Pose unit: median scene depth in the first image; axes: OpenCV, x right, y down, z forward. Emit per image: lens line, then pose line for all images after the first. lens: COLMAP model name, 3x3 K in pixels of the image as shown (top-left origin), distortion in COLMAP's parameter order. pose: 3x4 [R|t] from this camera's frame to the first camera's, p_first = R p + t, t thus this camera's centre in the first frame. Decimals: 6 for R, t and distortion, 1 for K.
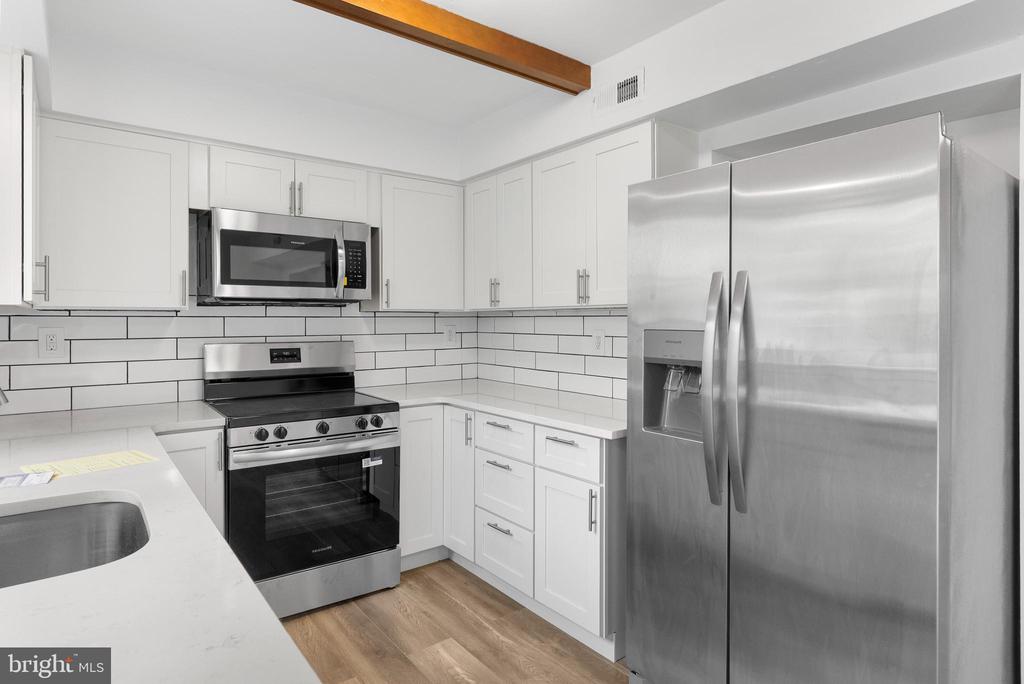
lens RADIAL K [[565.5, 0, 511.2], [0, 565.5, 324.1], [0, 0, 1]] dist [-0.000285, 0.000756]
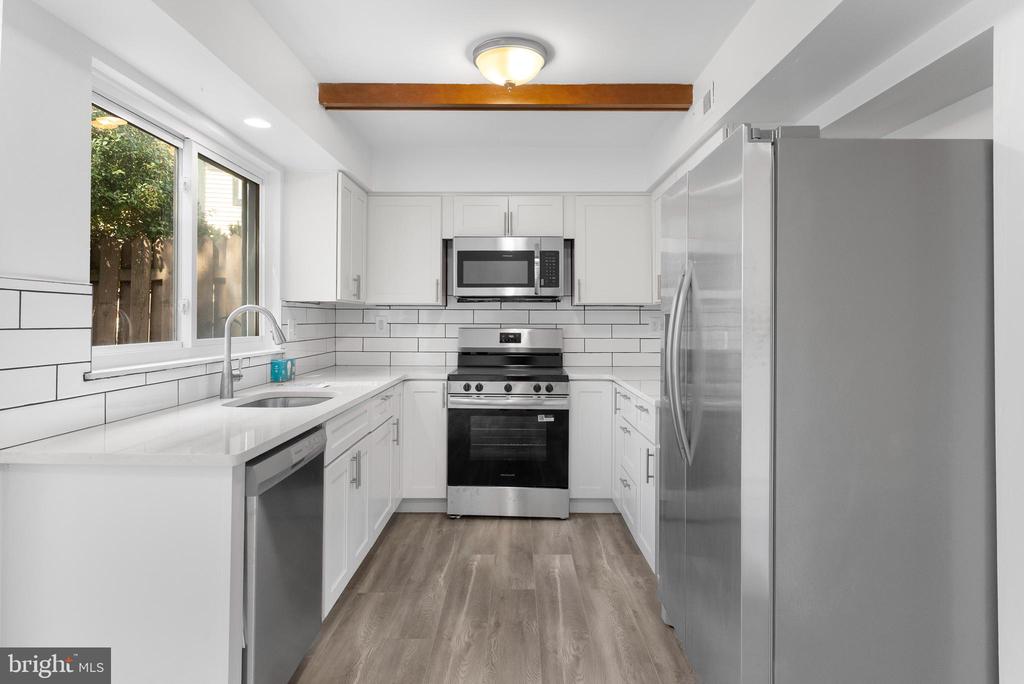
lens RADIAL K [[588.7, 0, 511.9], [0, 588.7, 316.6], [0, 0, 1]] dist [-0.000413, 0.000036]
pose [[0.784446, -0.000113, -0.620197, 0.540179], [-0.009057, 0.999891, -0.011637, 0.022709], [0.620131, 0.014746, 0.784359, -0.129634]]
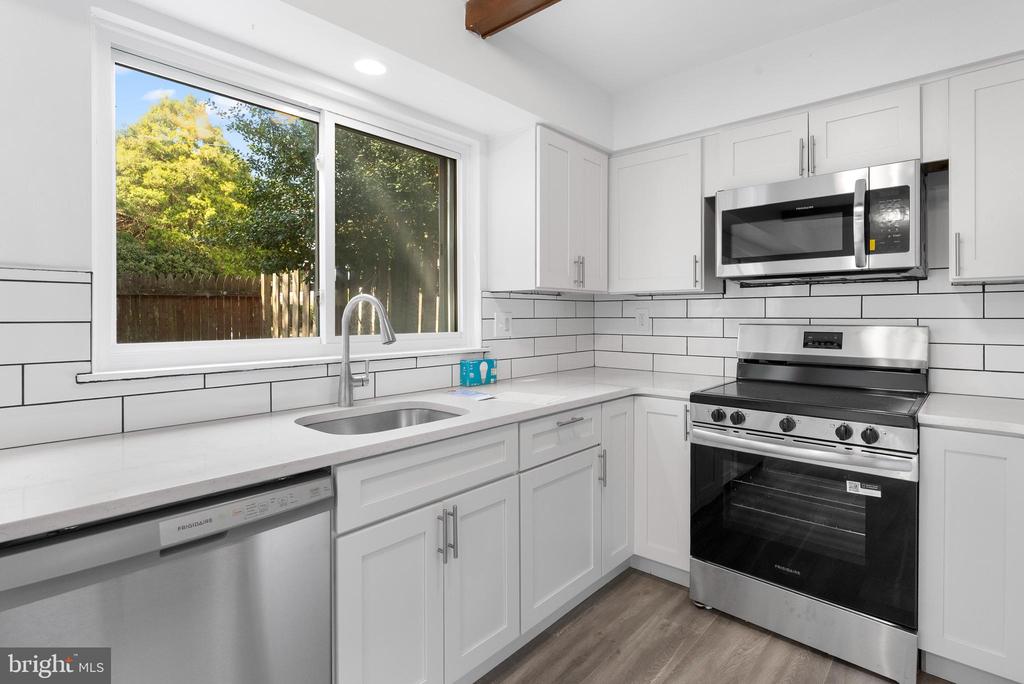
lens RADIAL K [[512.3, 0, 514.8], [0, 512.3, 320.2], [0, 0, 1]] dist [-0.002556, 0.000008]
pose [[0.187094, 0.009126, -0.982300, 0.311435], [-0.006277, 0.999948, 0.008095, 0.023823], [0.982322, 0.004652, 0.187141, 0.432133]]
